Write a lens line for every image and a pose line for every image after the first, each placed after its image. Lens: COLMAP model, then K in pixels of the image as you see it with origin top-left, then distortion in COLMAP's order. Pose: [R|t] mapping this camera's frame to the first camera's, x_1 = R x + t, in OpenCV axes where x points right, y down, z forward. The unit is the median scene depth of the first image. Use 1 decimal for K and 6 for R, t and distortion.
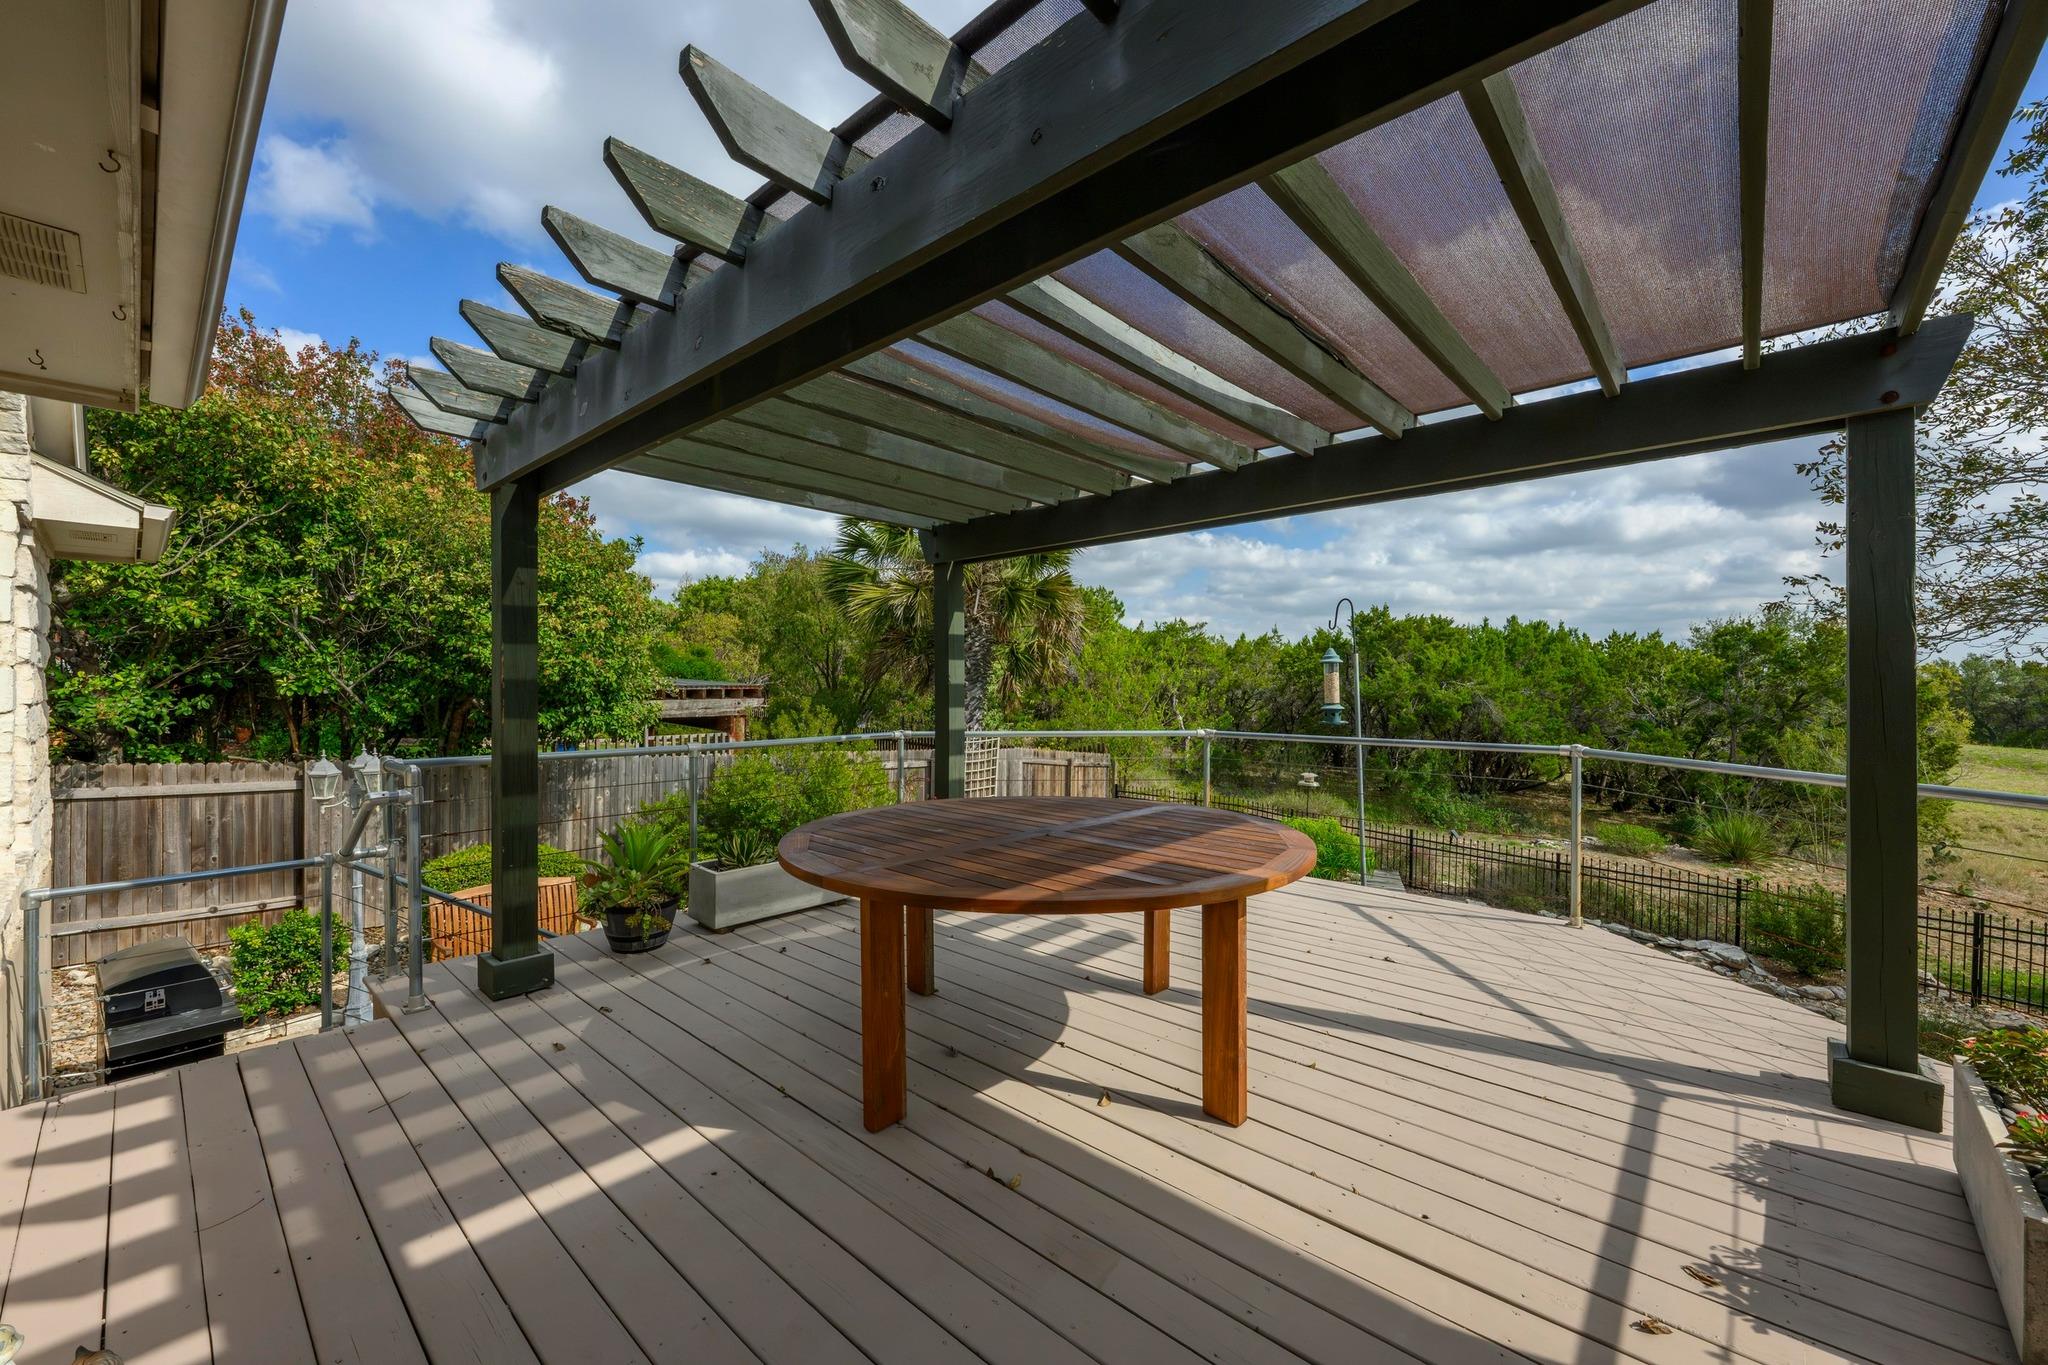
lens RADIAL K [[801.1, 0, 1024.0], [0, 801.1, 682.5], [0, 0, 1]] dist [-0.000339, -0.000052]
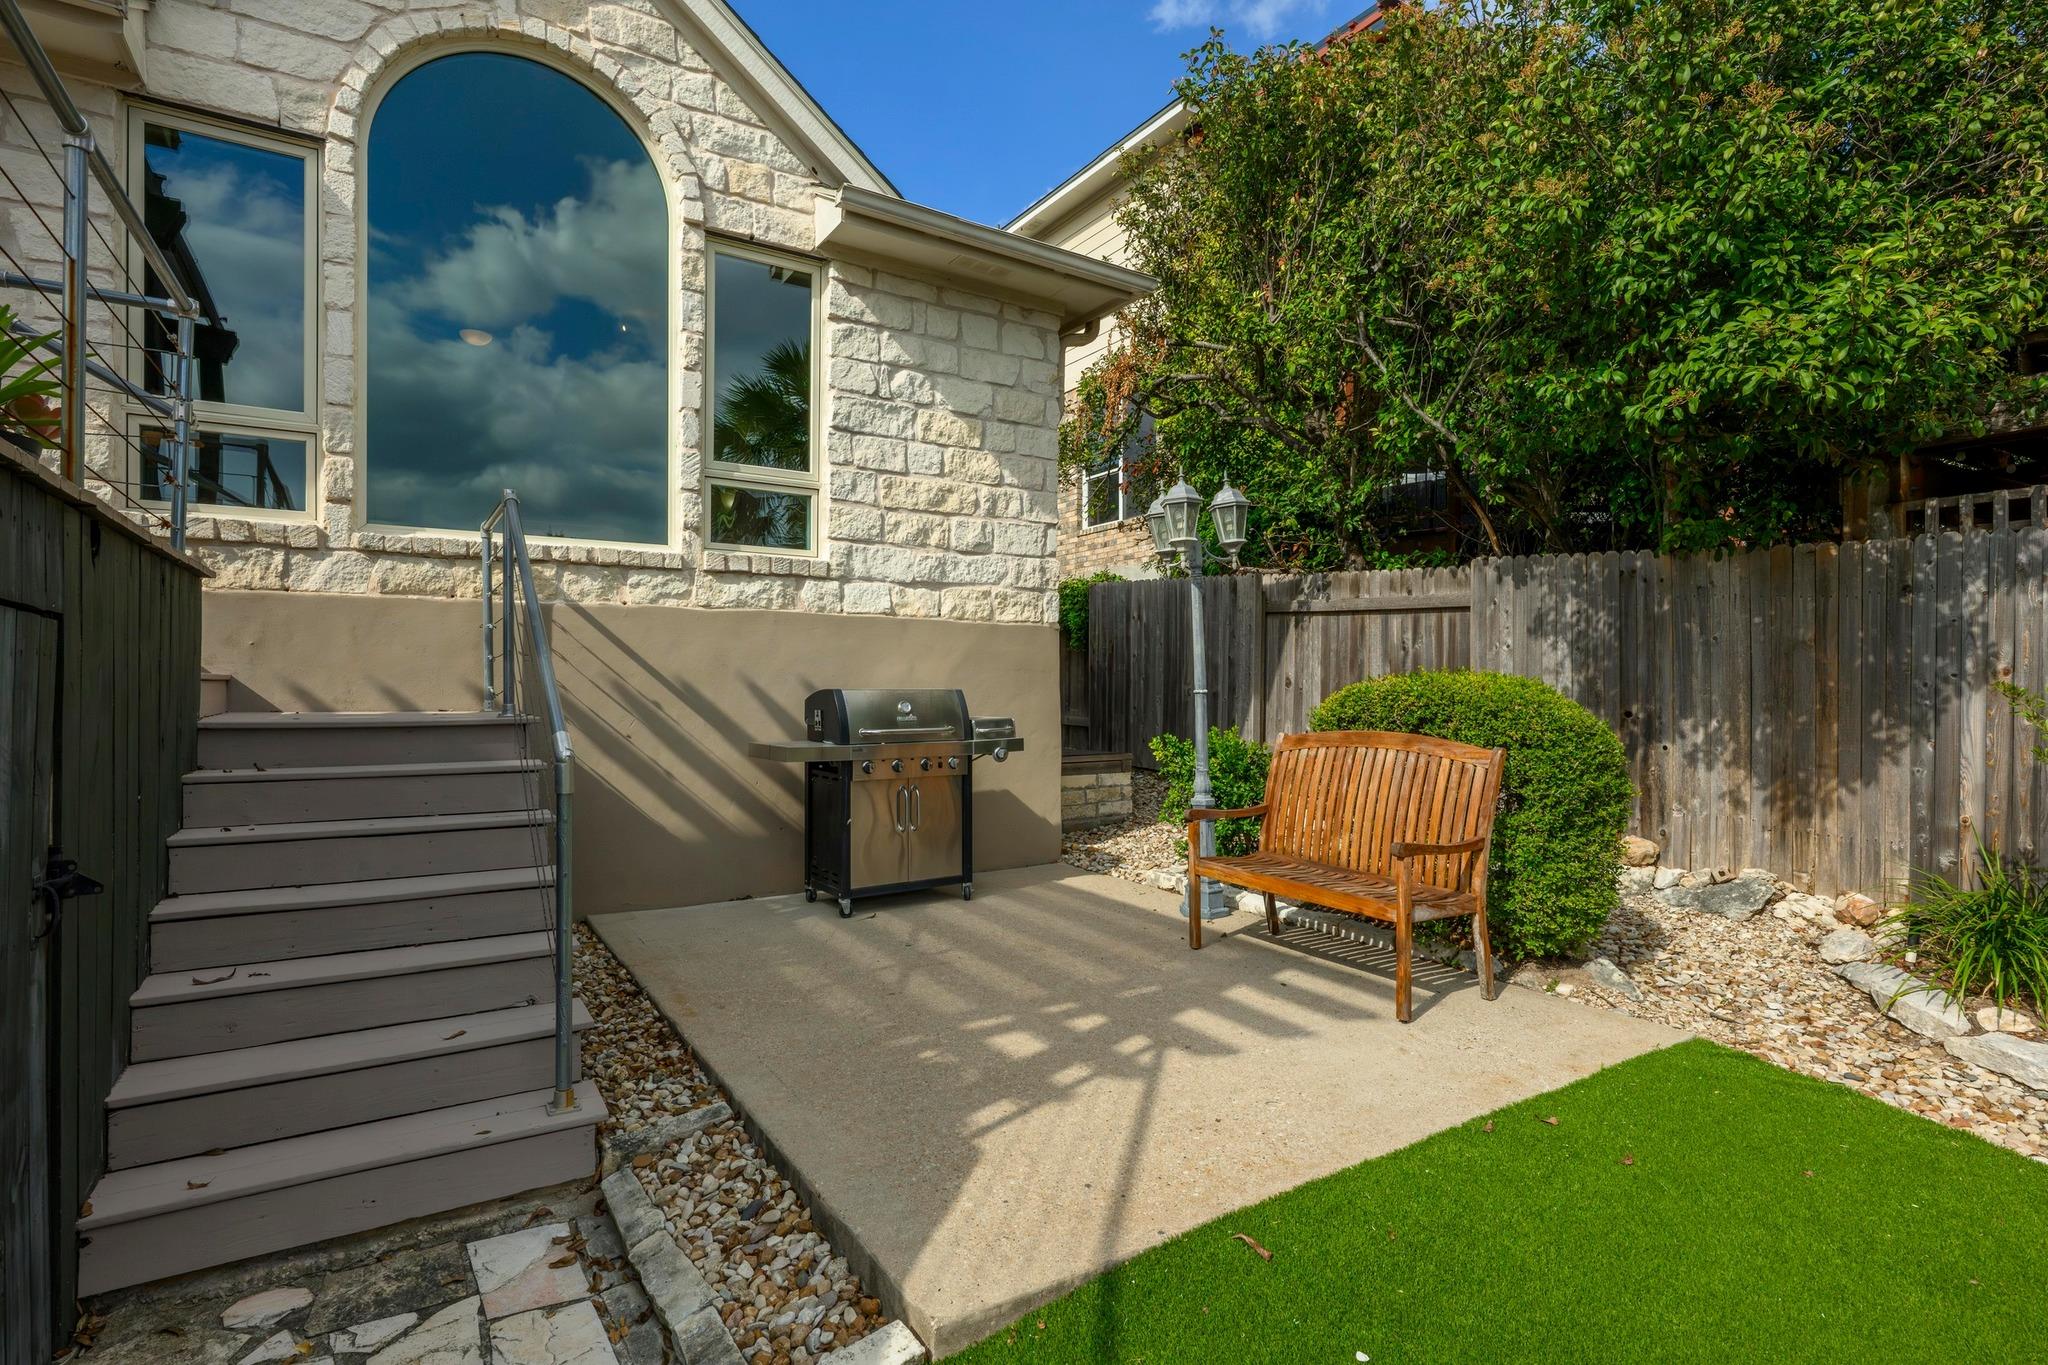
lens RADIAL K [[983.7, 0, 1024.0], [0, 983.7, 682.5], [0, 0, 1]] dist [0.000858, 0.000200]
pose [[-0.266599, -0.003247, -0.963802, -0.025565], [-0.002011, 0.999994, -0.002812, 0.165605], [0.963806, 0.001189, -0.266603, 0.710790]]
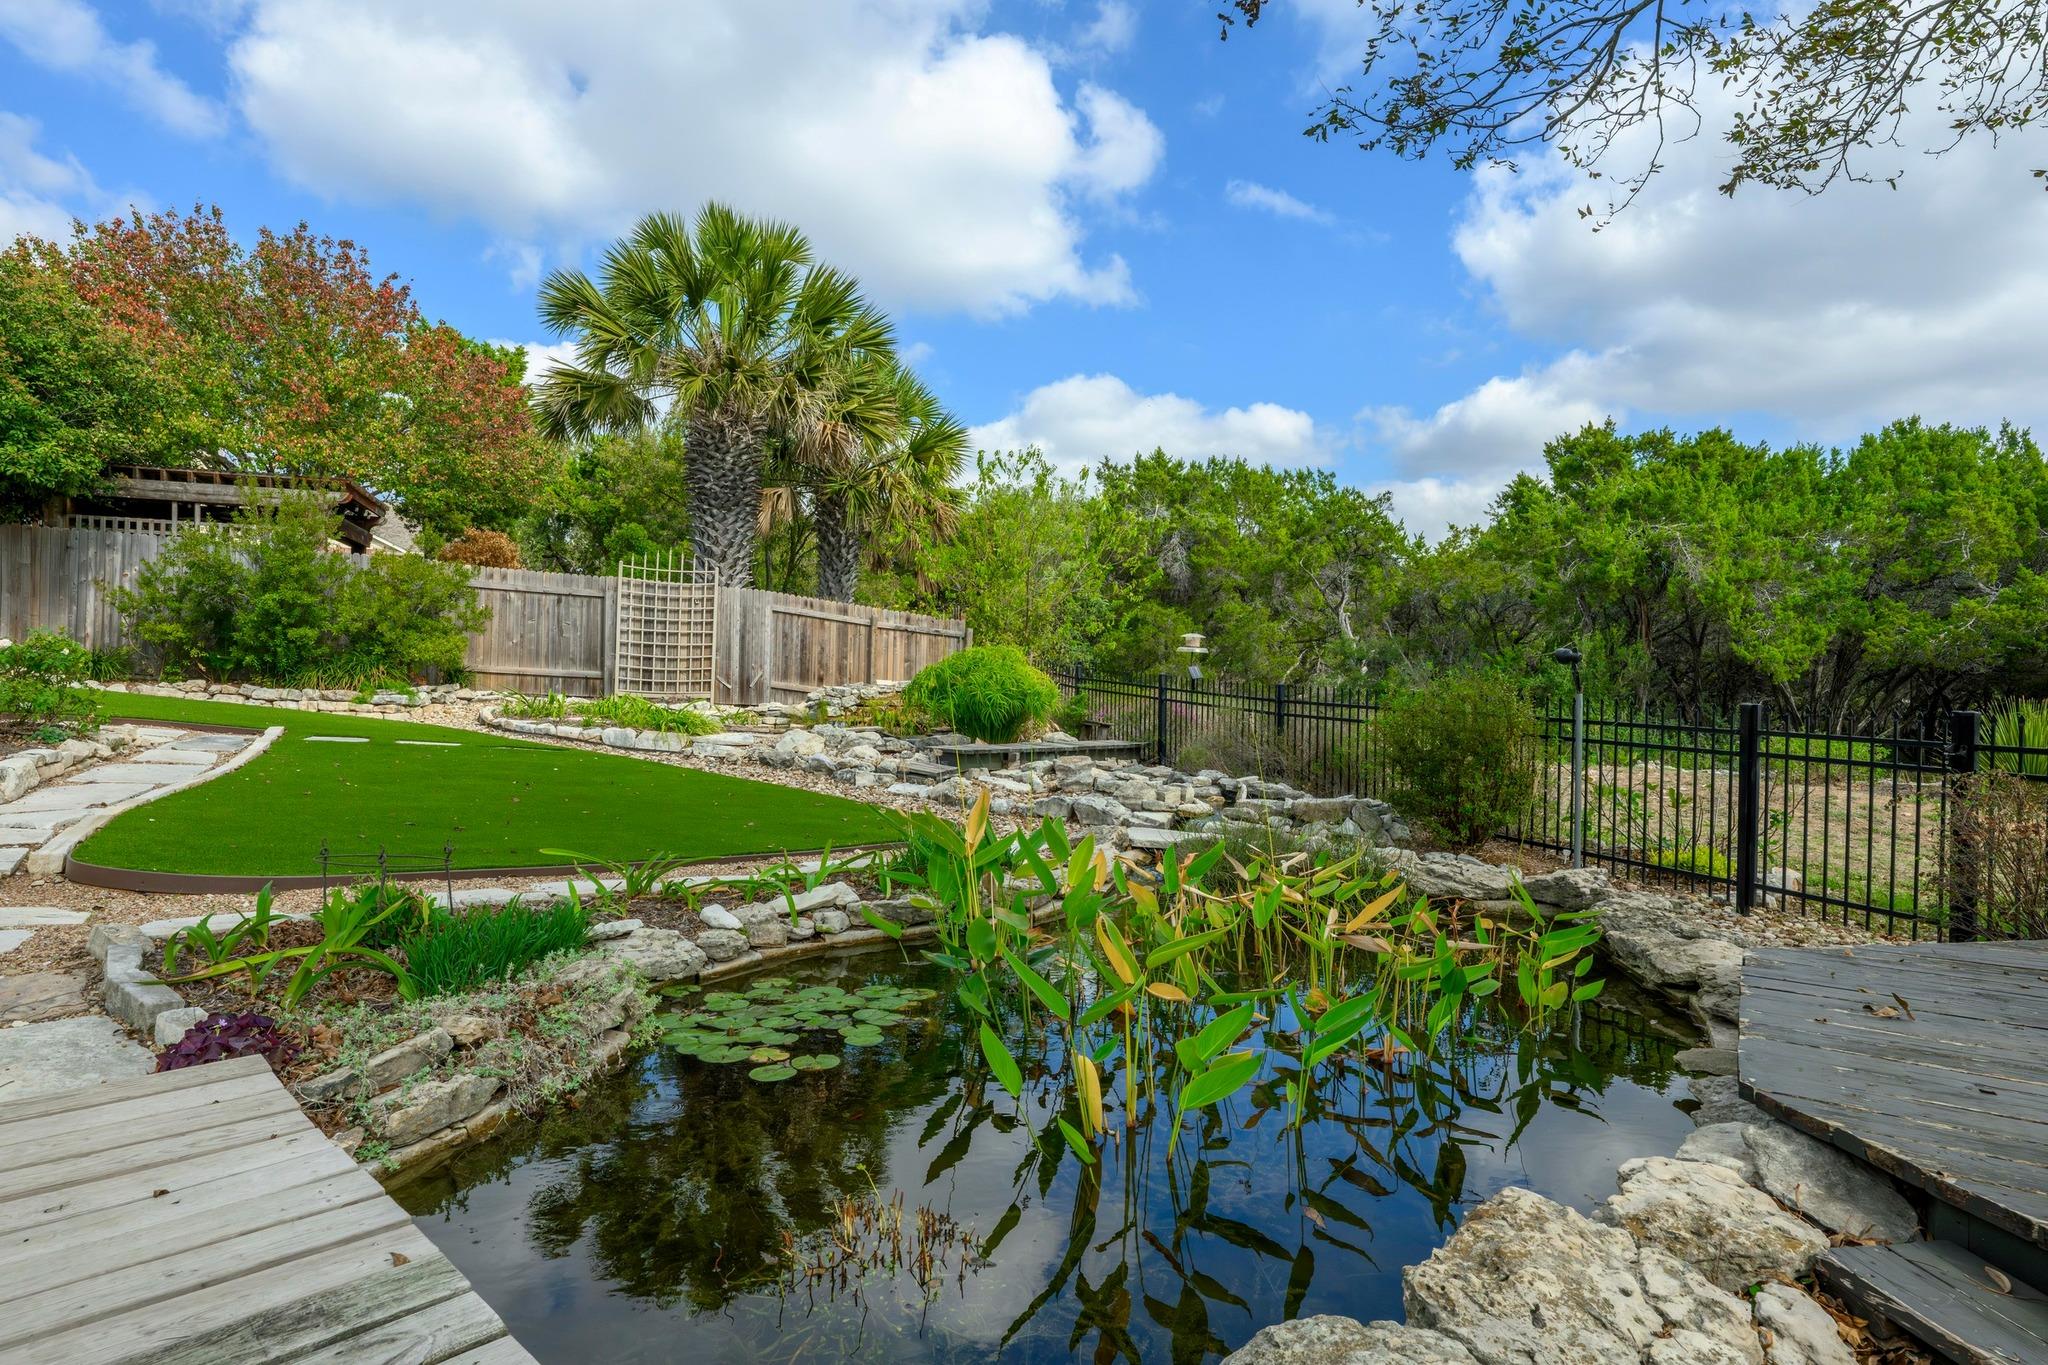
lens RADIAL K [[1078.5, 0, 1024.0], [0, 1078.5, 682.5], [0, 0, 1]] dist [0.001639, 0.000683]
pose [[0.914297, 0.007184, -0.404981, 1.060894], [-0.008254, 0.999966, -0.000897, 0.279025], [0.404960, 0.004163, 0.914325, 0.236865]]
